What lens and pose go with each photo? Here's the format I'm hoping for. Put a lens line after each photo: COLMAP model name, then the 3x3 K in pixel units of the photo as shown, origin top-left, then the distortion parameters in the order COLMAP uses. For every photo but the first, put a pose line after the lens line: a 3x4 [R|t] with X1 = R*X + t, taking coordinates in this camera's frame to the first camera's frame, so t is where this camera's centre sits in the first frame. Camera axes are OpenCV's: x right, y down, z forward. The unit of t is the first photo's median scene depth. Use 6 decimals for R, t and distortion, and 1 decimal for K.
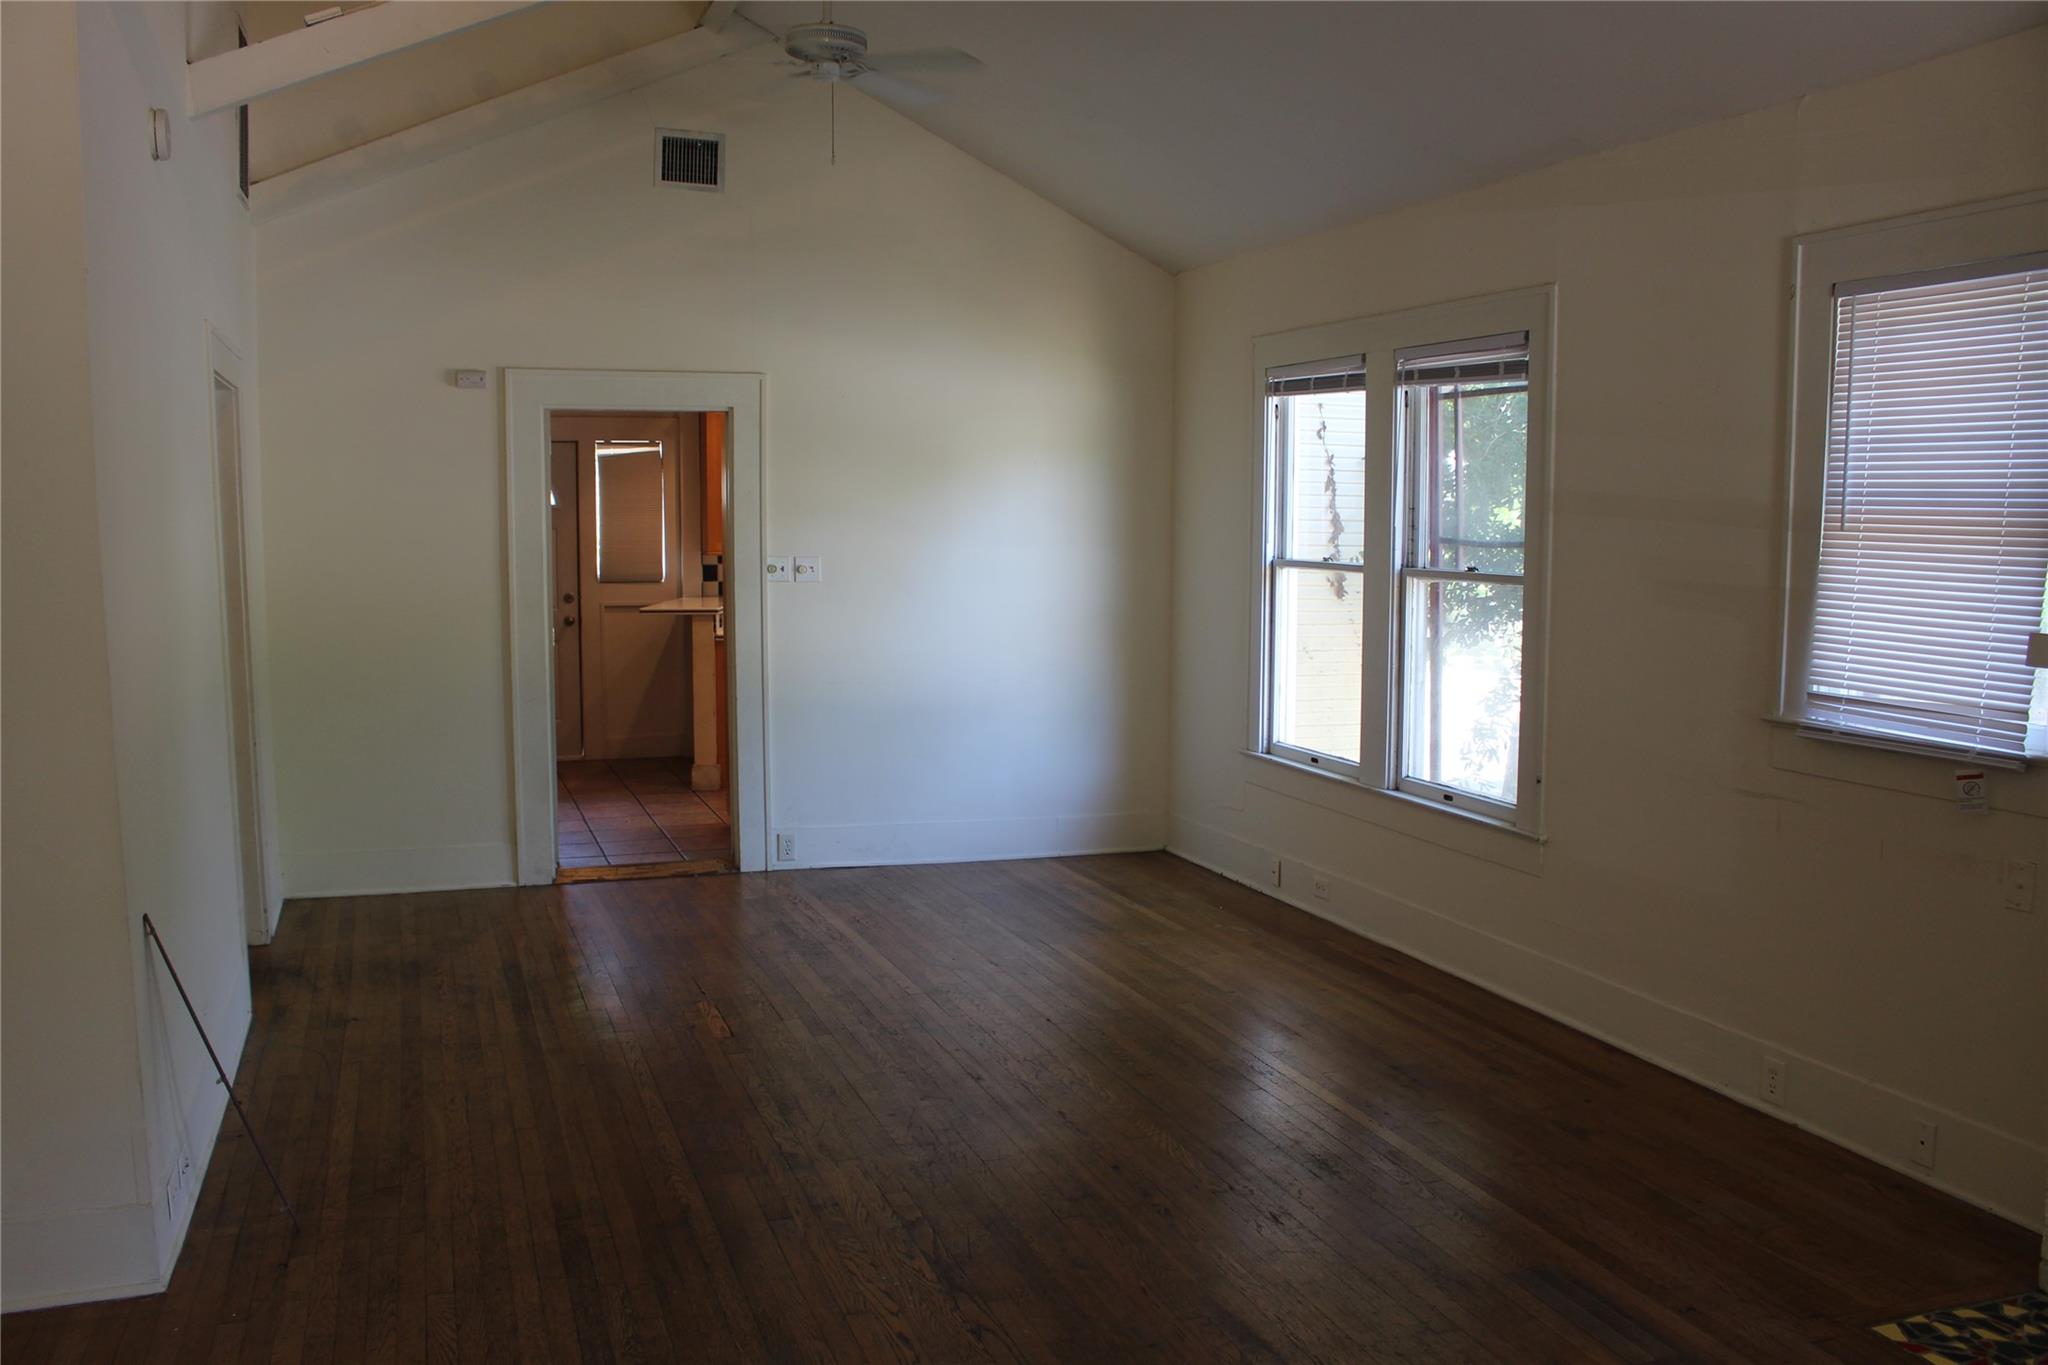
lens RADIAL K [[1706.5, 0, 1011.9], [0, 1706.5, 694.6], [0, 0, 1]] dist [-0.118236, 0.107476]
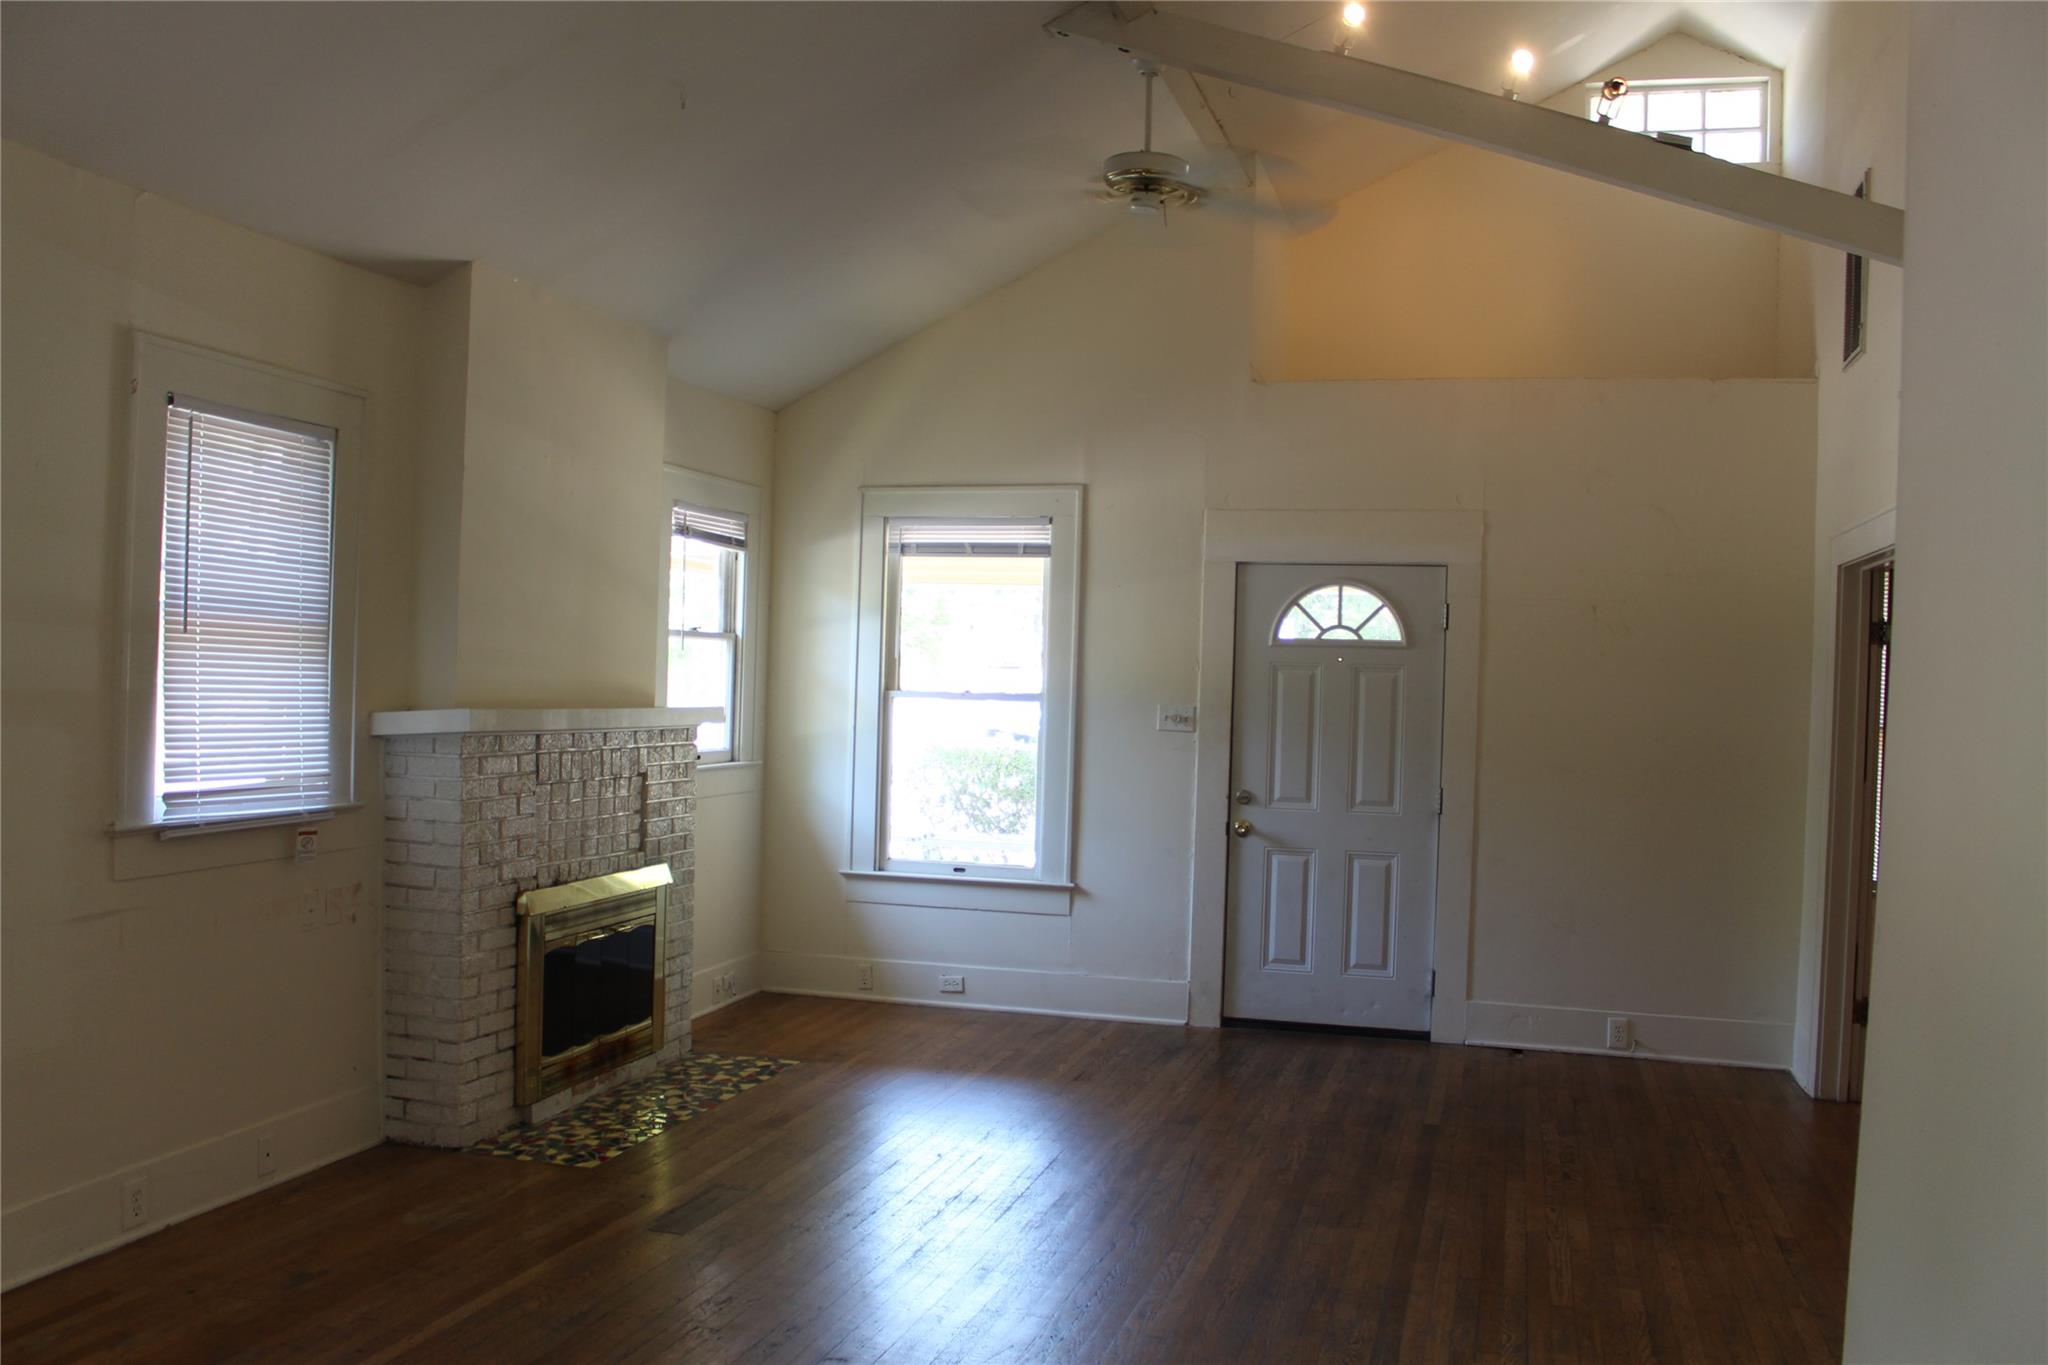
lens RADIAL K [[1706.5, 0, 1007.7], [0, 1706.5, 680.4], [0, 0, 1]] dist [-0.118236, 0.107476]
pose [[-0.807962, -0.026170, 0.588653, -0.535914], [0.032633, 0.995493, 0.089048, -0.145610], [-0.588330, 0.091157, -0.803466, 1.546642]]
